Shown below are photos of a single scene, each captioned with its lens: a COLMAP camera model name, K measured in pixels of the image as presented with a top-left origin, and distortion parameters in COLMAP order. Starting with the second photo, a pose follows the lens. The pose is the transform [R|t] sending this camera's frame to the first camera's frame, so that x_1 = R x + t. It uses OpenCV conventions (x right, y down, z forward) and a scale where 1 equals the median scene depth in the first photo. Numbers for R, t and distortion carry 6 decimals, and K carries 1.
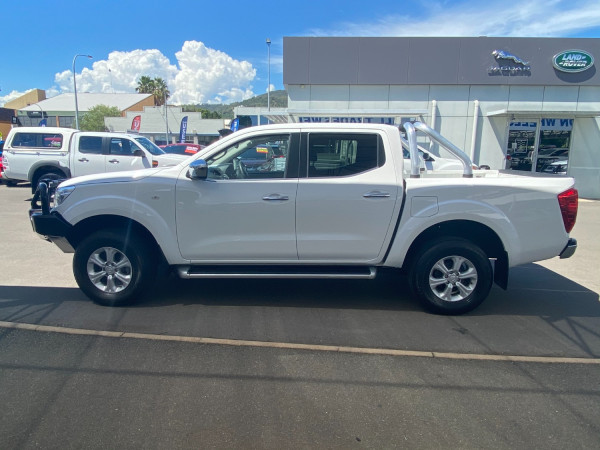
lens RADIAL K [[416.8, 0, 300.0], [0, 416.8, 225.0], [0, 0, 1]] dist [0.014099, 0.000224]
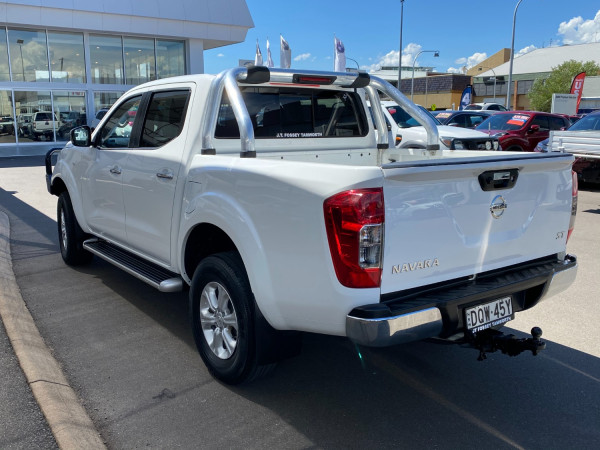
lens RADIAL K [[603.9, 0, 300.5], [0, 603.9, 204.7], [0, 0, 1]] dist [0.021404, 0.004670]
pose [[0.582361, 0.105313, -0.806080, 1.089658], [-0.143876, 0.989272, 0.025302, -0.074383], [0.800097, 0.101240, 0.591266, 0.537346]]
